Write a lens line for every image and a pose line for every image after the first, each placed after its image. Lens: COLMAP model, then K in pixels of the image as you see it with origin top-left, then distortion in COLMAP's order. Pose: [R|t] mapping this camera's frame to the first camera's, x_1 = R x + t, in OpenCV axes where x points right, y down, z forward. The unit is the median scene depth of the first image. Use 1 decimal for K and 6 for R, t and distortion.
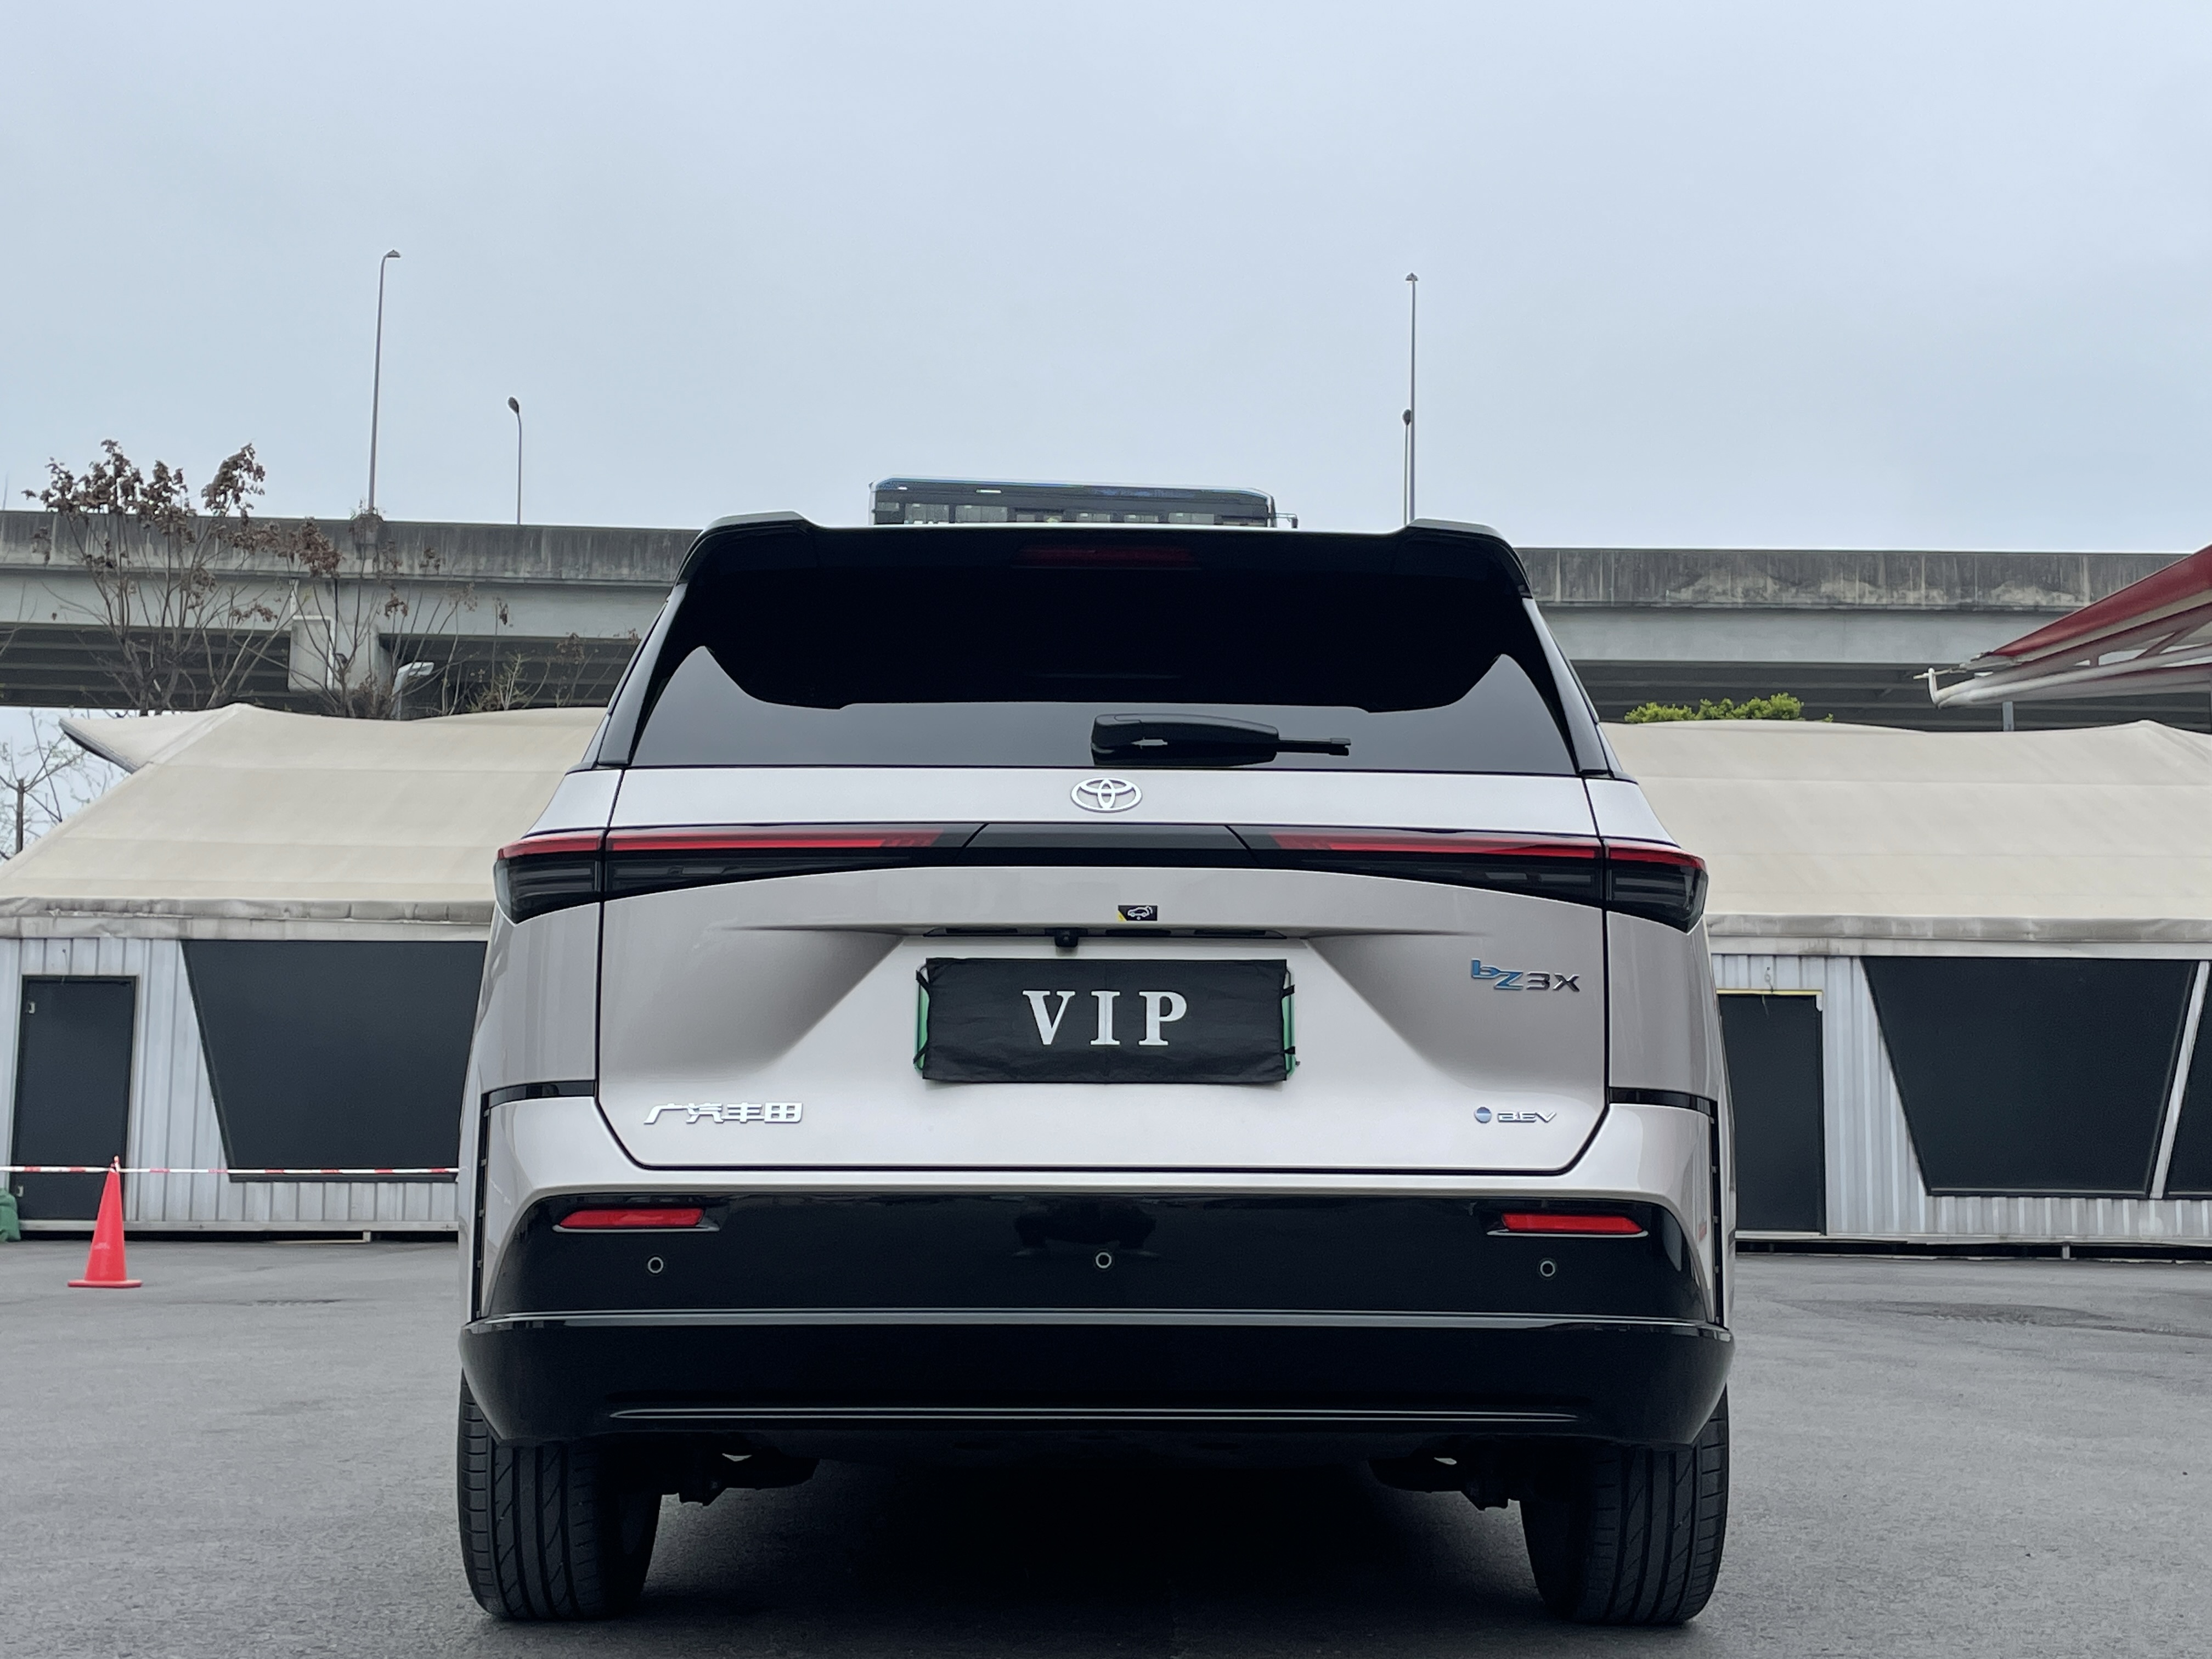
lens RADIAL K [[2821.5, 0, 1137.1], [0, 2821.5, 834.6], [0, 0, 1]] dist [0.067182, -0.001335]
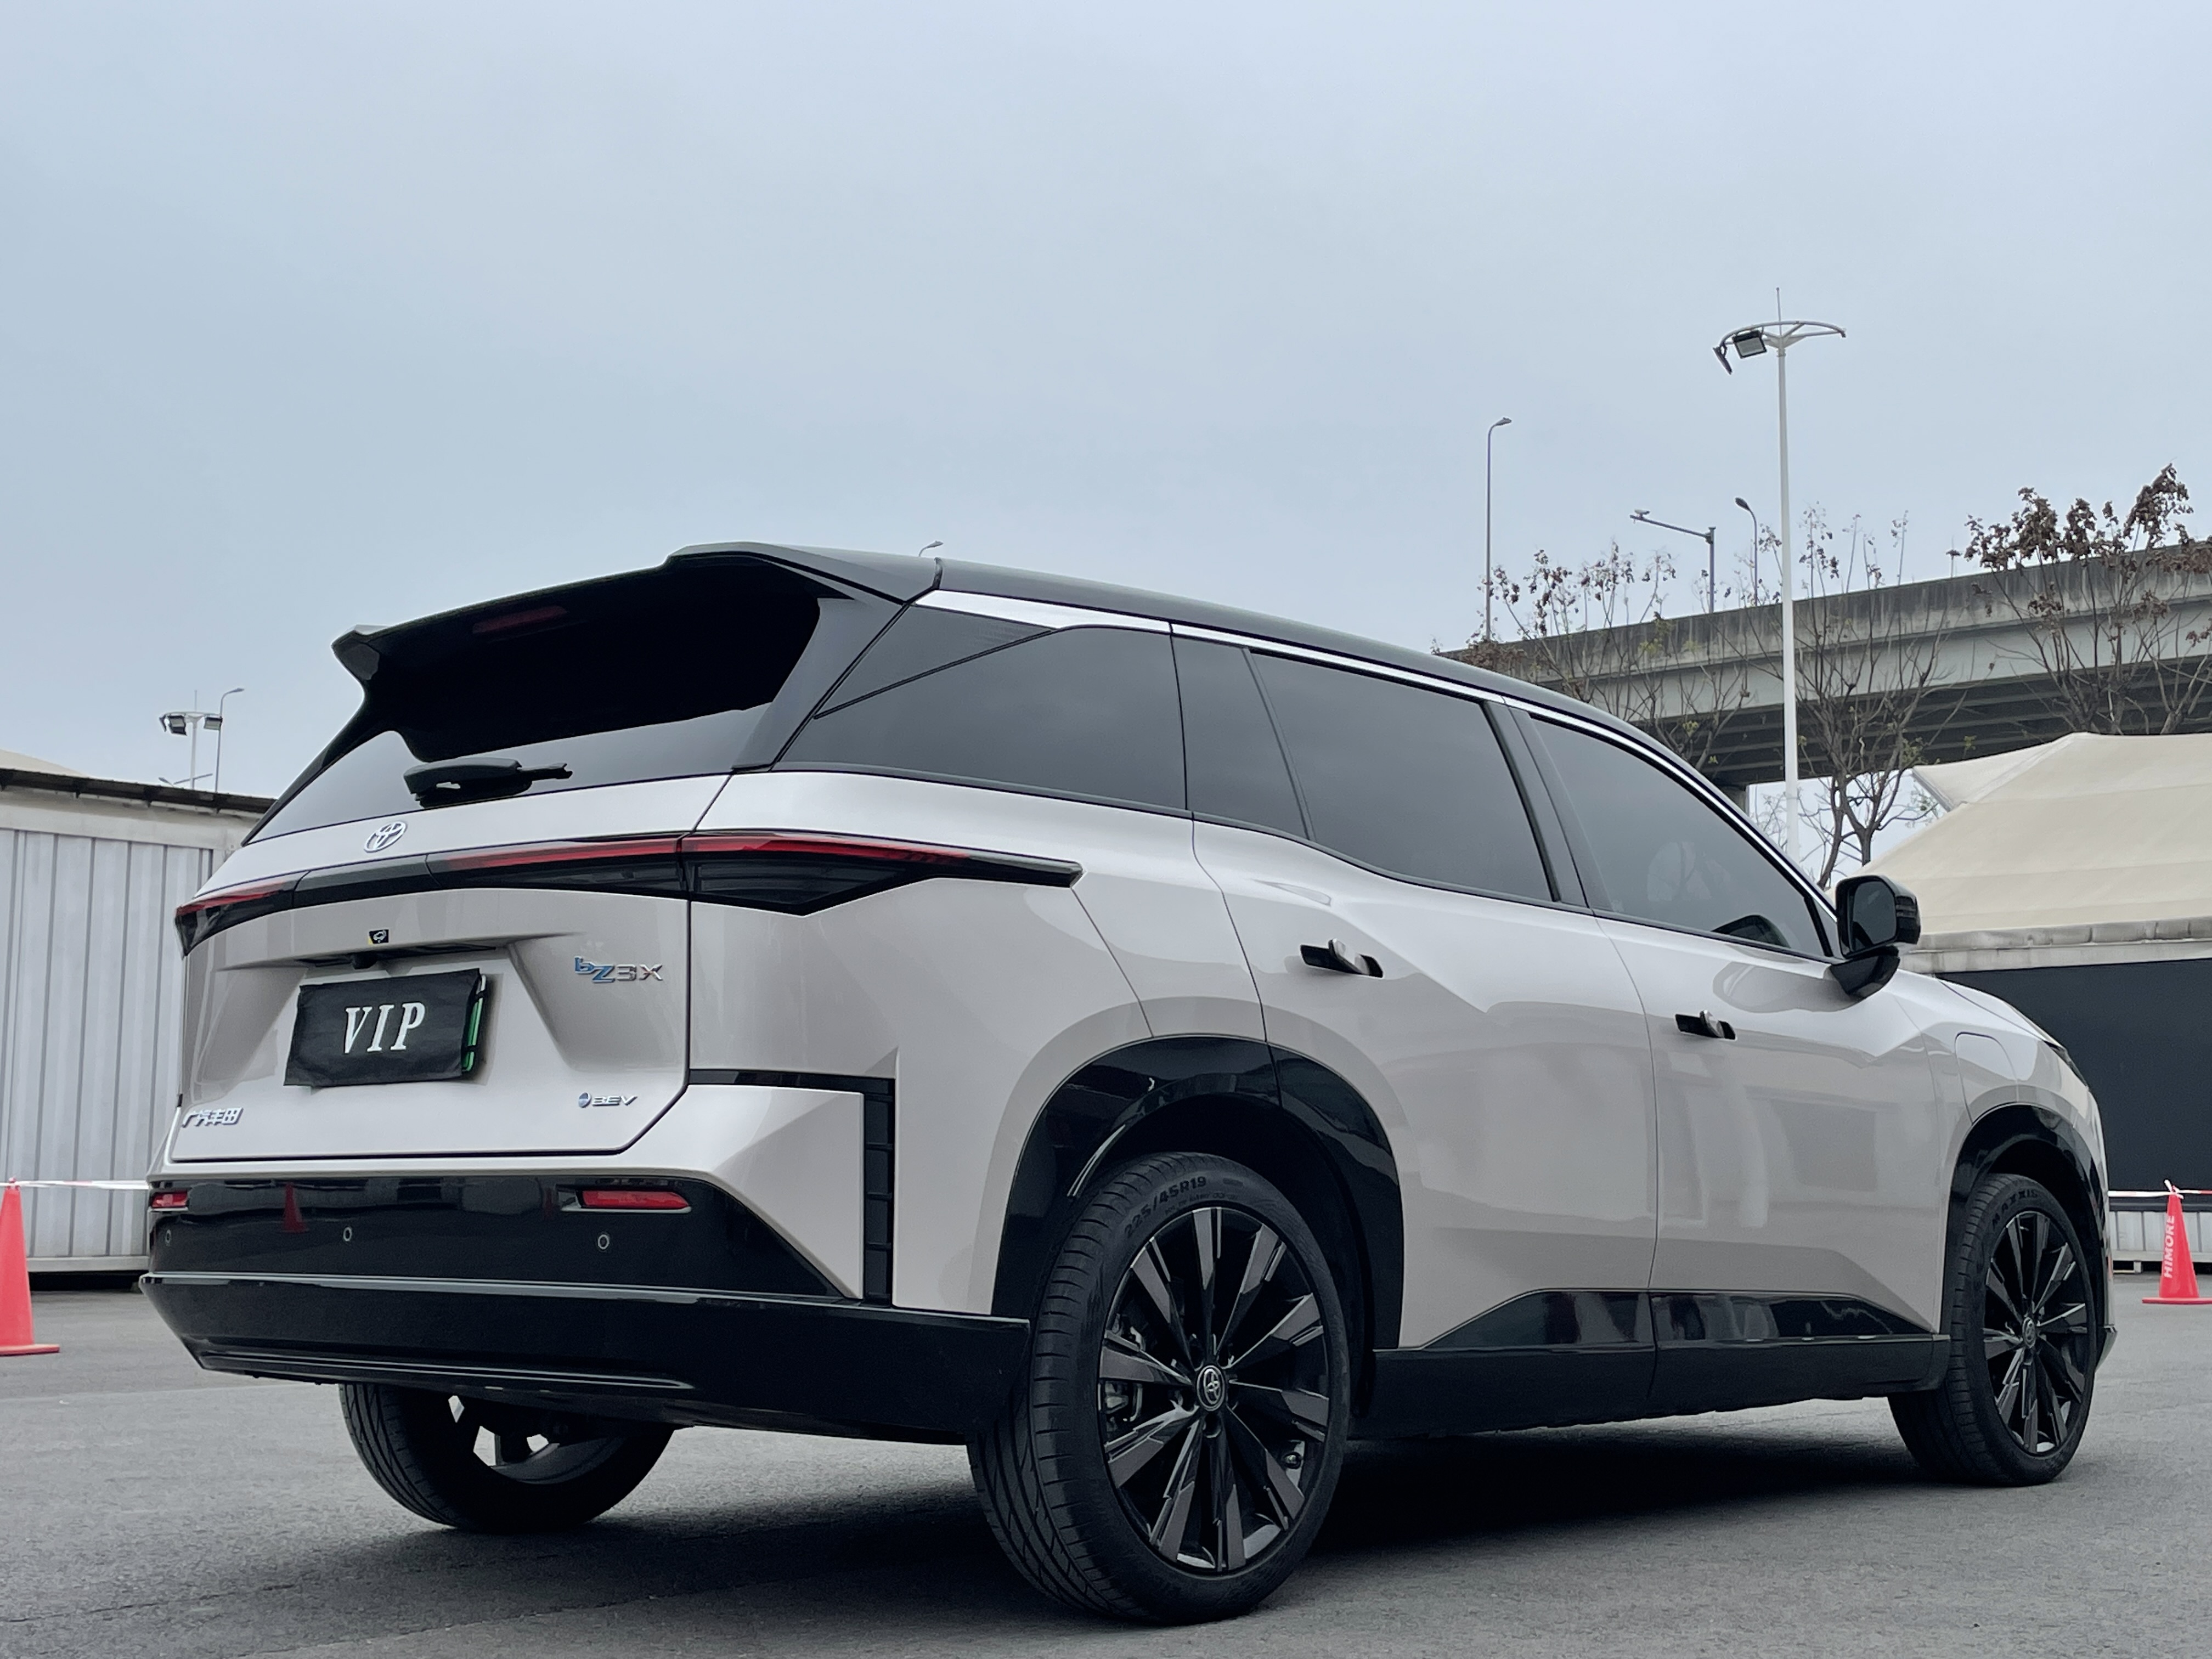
lens RADIAL K [[2821.5, 0, 1137.1], [0, 2821.5, 834.6], [0, 0, 1]] dist [0.067182, -0.001335]
pose [[0.733004, -0.094372, -0.673646, 0.948183], [0.085678, 0.995251, -0.046199, 0.061924], [0.674807, -0.023853, 0.737609, 0.324230]]
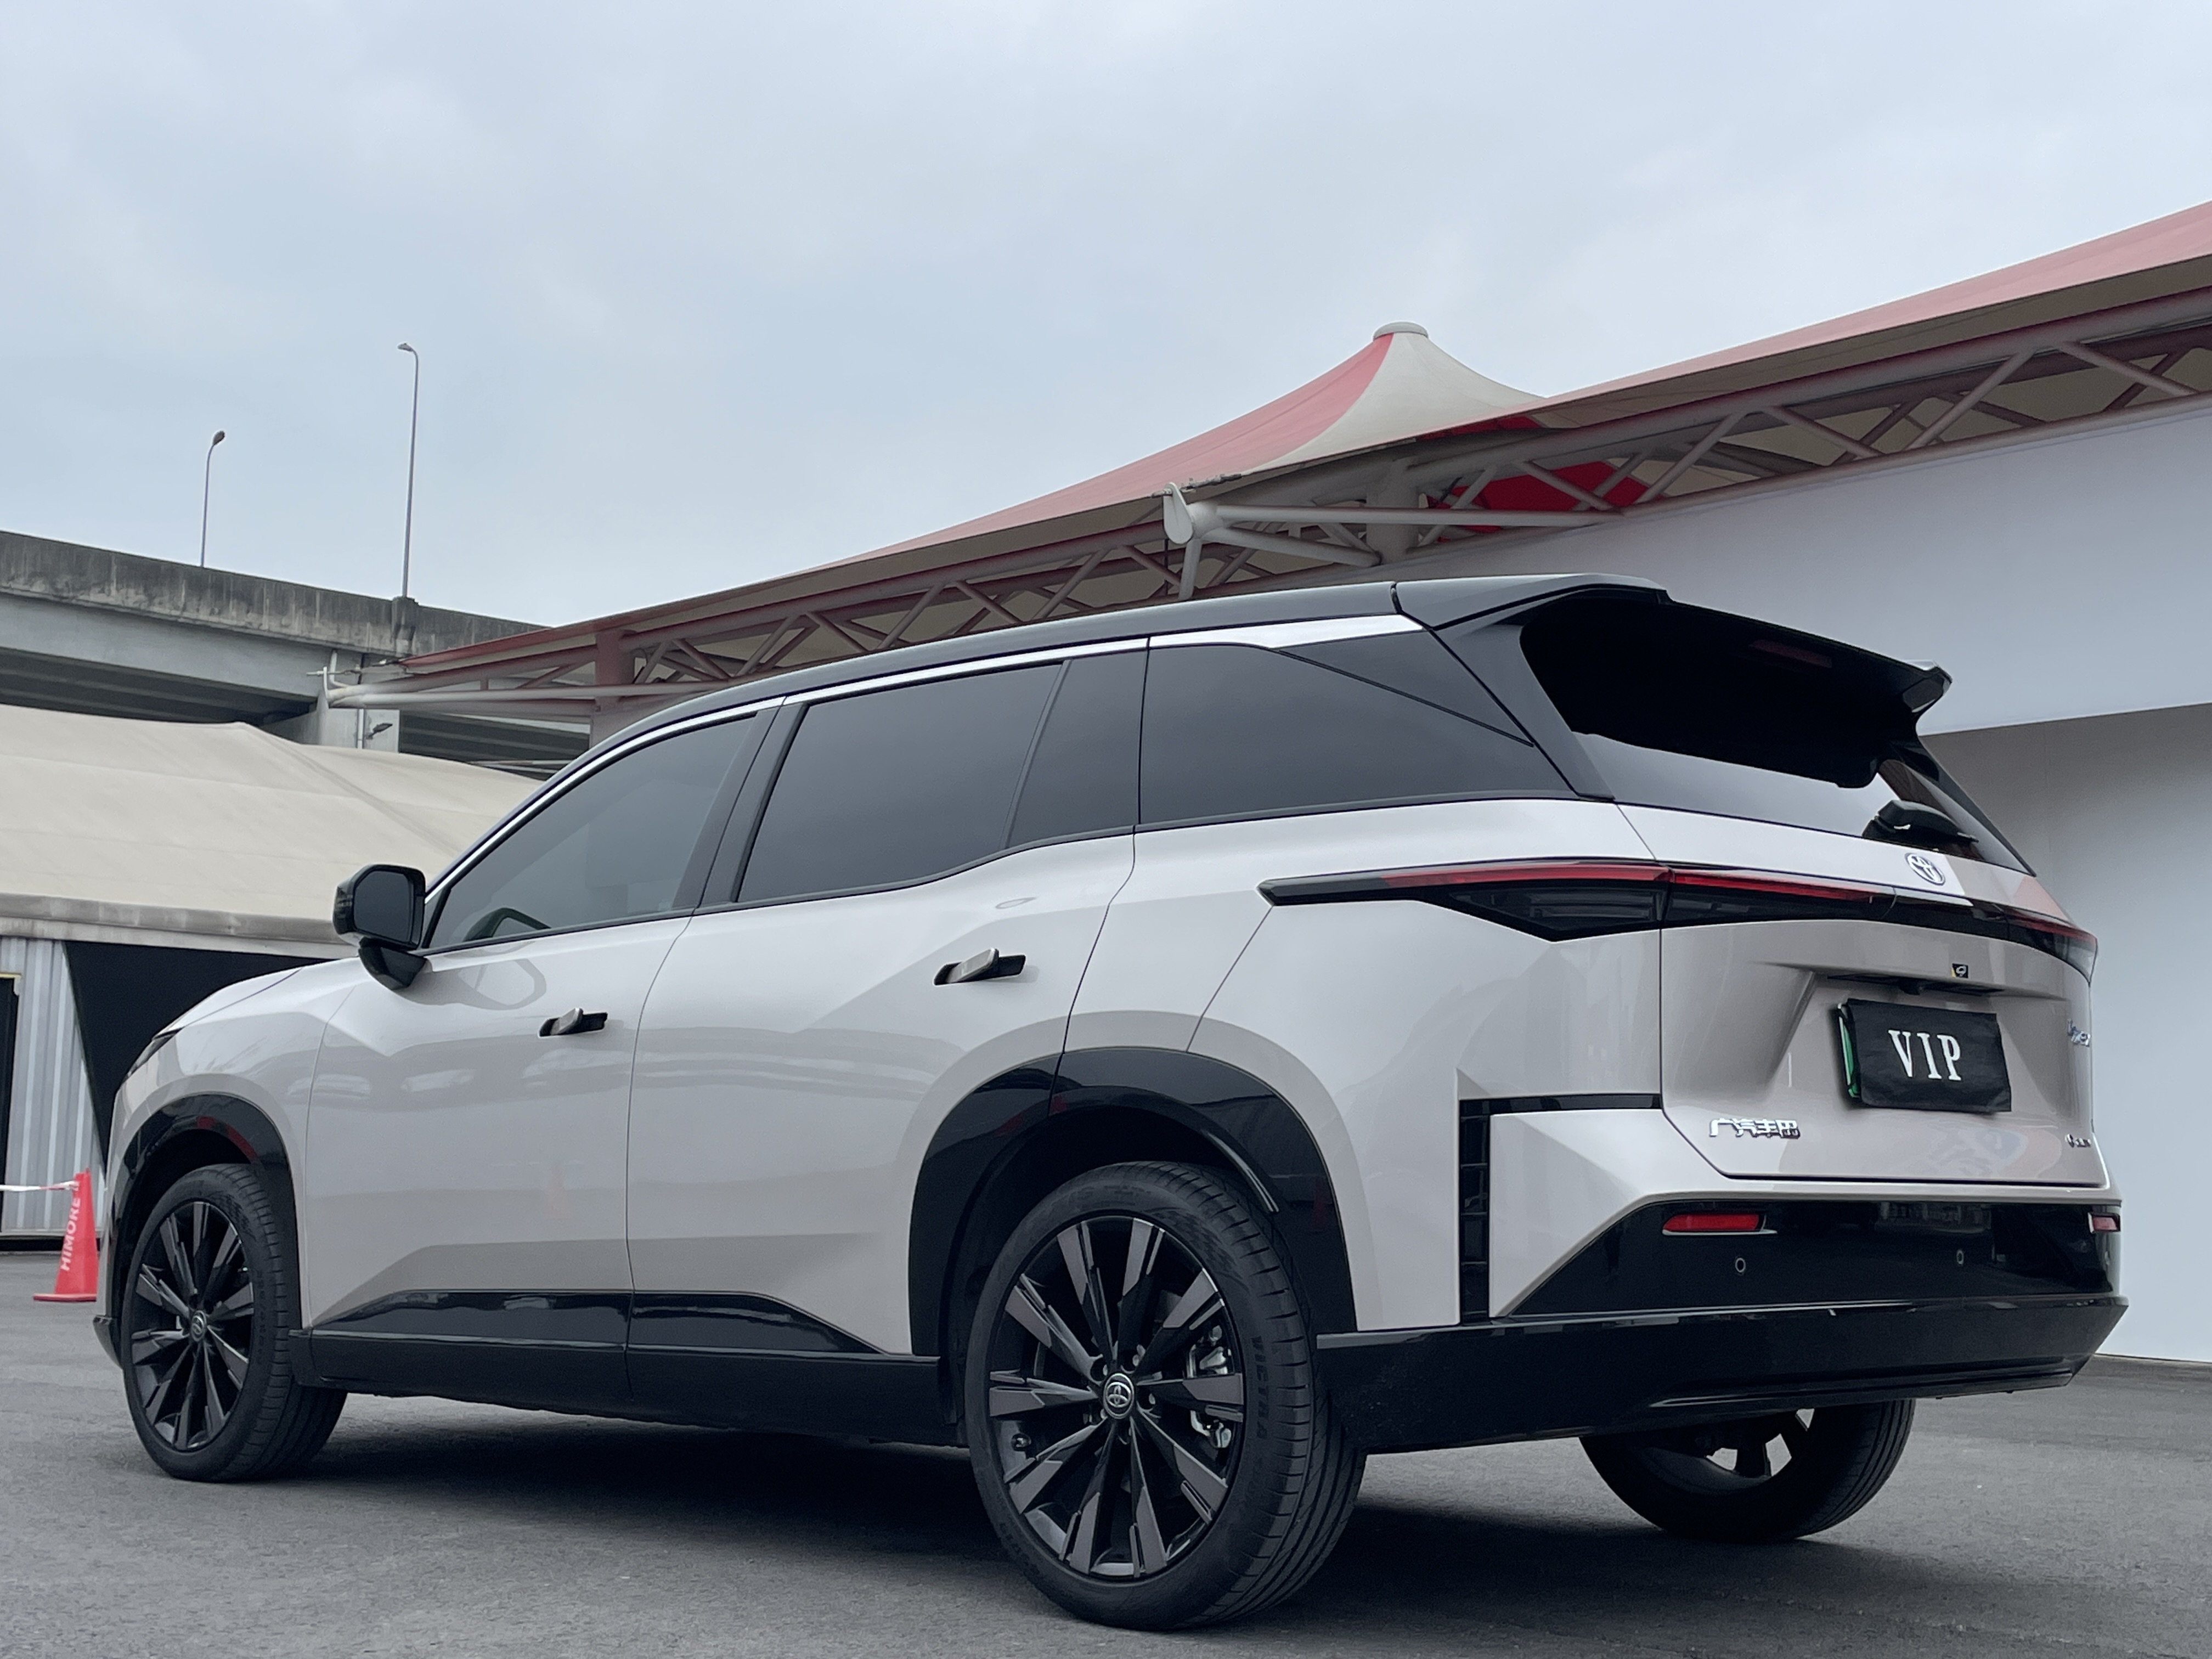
lens RADIAL K [[2821.5, 0, 1137.1], [0, 2821.5, 834.6], [0, 0, 1]] dist [0.067182, -0.001335]
pose [[0.705219, 0.090003, 0.703253, -1.034906], [-0.092625, 0.995104, -0.034469, 0.041221], [-0.702913, -0.040831, 0.710103, 0.356091]]
